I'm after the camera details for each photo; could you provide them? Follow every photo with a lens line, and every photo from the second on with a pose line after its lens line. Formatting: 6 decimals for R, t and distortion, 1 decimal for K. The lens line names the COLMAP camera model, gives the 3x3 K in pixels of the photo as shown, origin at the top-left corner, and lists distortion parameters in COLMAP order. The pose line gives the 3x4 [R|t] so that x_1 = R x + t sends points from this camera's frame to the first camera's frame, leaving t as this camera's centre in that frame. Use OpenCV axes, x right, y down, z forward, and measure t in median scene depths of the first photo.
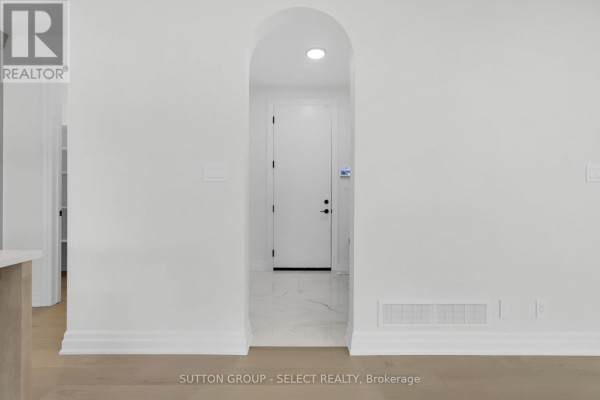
lens RADIAL K [[272.9, 0, 299.5], [0, 272.9, 199.1], [0, 0, 1]] dist [0.002889, 0.000313]
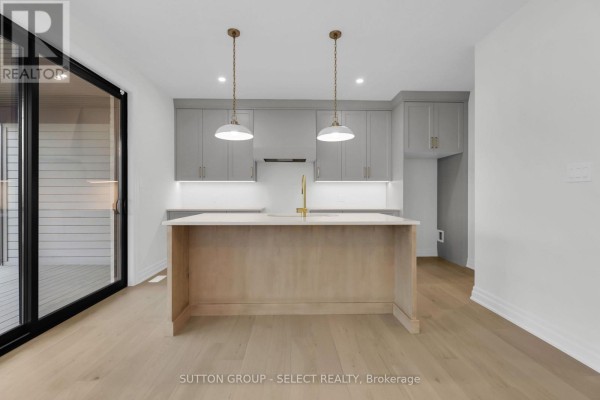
lens RADIAL K [[272.9, 0, 297.2], [0, 272.9, 197.4], [0, 0, 1]] dist [0.002889, 0.000313]
pose [[0.025156, 0.000929, -0.999683, 0.633786], [0.000711, 0.999999, 0.000947, -0.010312], [0.999683, -0.000734, 0.025155, -0.020038]]
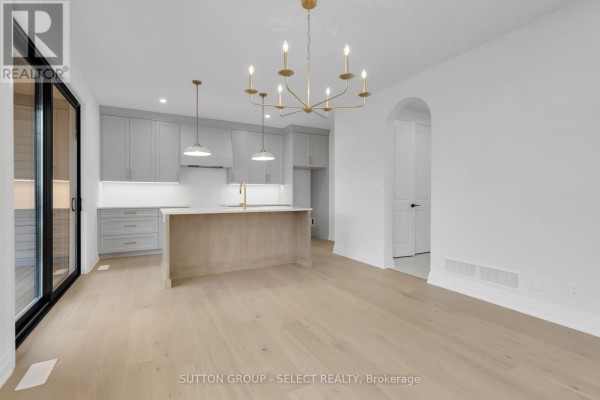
lens RADIAL K [[272.9, 0, 298.2], [0, 272.9, 196.0], [0, 0, 1]] dist [0.002889, 0.000313]
pose [[0.476339, -0.000608, -0.879262, 1.360557], [0.003242, 0.999994, 0.001066, -0.010319], [0.879256, -0.003359, 0.476338, -0.610772]]
